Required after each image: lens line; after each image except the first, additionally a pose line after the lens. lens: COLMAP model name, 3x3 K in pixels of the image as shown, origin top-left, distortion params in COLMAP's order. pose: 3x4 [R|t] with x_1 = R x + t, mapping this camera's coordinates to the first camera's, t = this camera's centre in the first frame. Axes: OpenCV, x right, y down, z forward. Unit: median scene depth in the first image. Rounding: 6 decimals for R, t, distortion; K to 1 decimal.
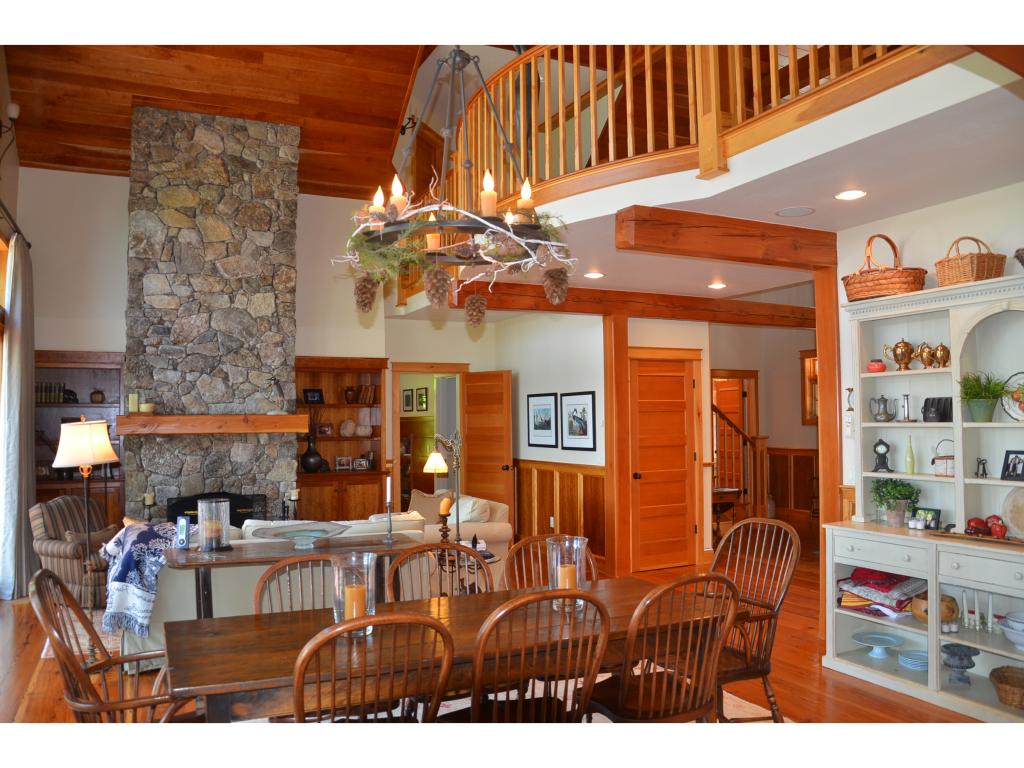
lens RADIAL K [[799.9, 0, 505.4], [0, 799.9, 385.2], [0, 0, 1]] dist [-0.163377, 0.132211]
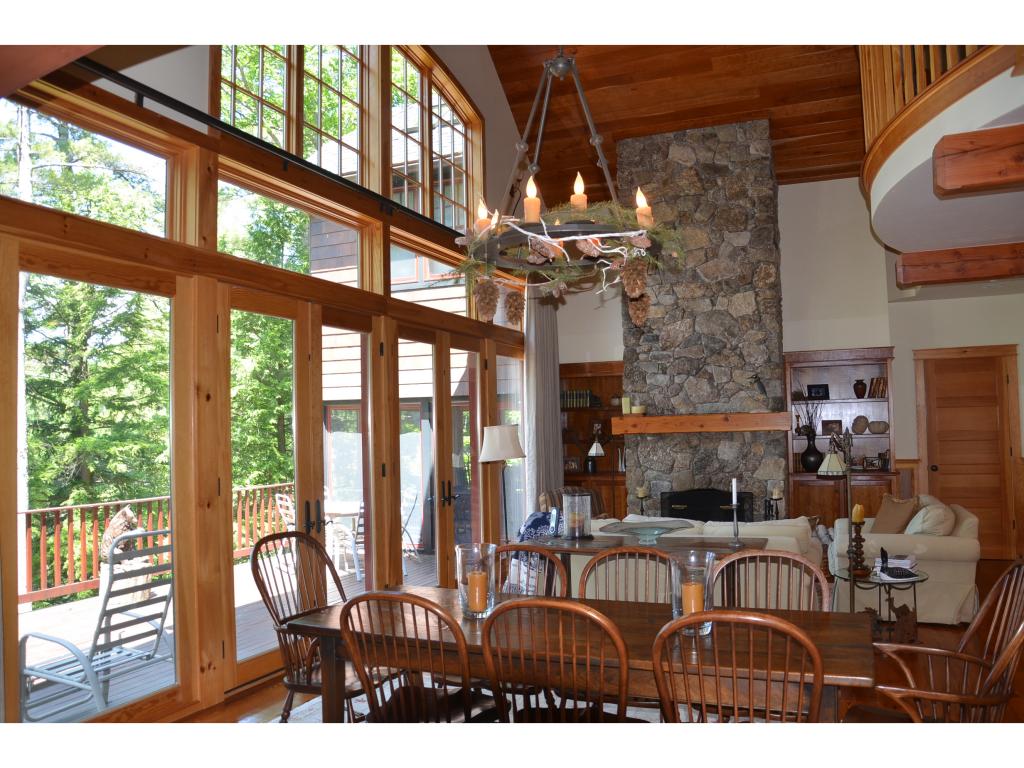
lens RADIAL K [[799.9, 0, 505.4], [0, 799.9, 385.2], [0, 0, 1]] dist [-0.163377, 0.132211]
pose [[0.659551, -0.044439, -0.750345, 0.247585], [0.047467, 0.998721, -0.017425, 0.004789], [0.750159, -0.024124, 0.660817, 0.104475]]
